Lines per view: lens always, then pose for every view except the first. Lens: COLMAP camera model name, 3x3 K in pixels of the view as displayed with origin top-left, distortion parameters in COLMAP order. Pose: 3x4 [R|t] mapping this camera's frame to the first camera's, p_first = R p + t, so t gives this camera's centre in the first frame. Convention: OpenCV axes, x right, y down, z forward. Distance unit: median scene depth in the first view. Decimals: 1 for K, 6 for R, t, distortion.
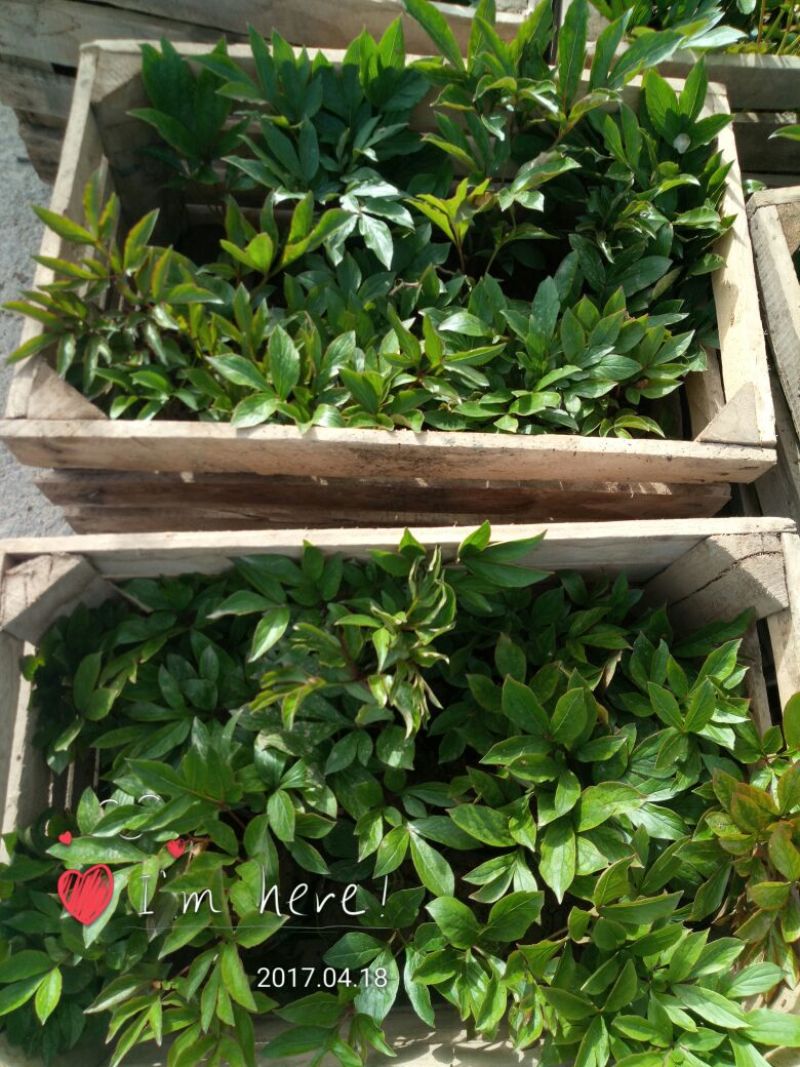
lens RADIAL K [[845.7, 0, 400.0], [0, 845.7, 533.5], [0, 0, 1]] dist [0.067715, -0.118643]
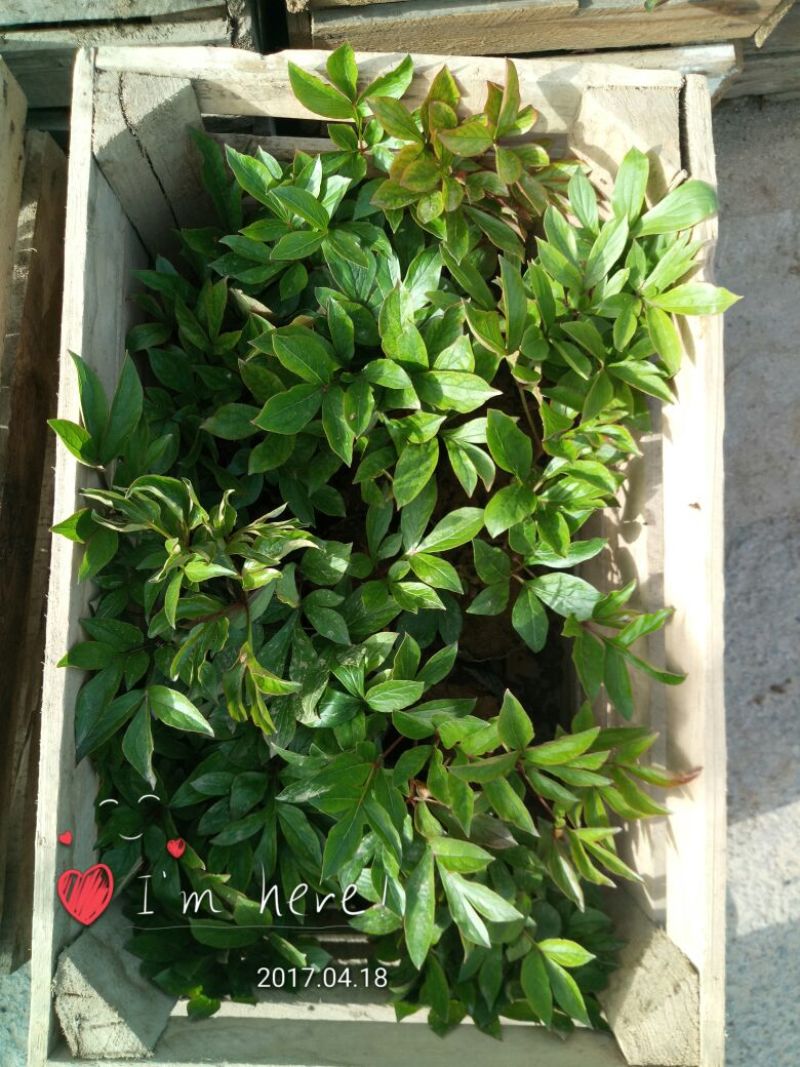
lens RADIAL K [[845.7, 0, 400.0], [0, 845.7, 533.5], [0, 0, 1]] dist [0.067715, -0.118643]
pose [[0.056614, -0.997005, 0.052695, -0.017549], [0.935304, 0.071427, 0.346561, 0.021141], [-0.349287, 0.029665, 0.936546, 0.169561]]
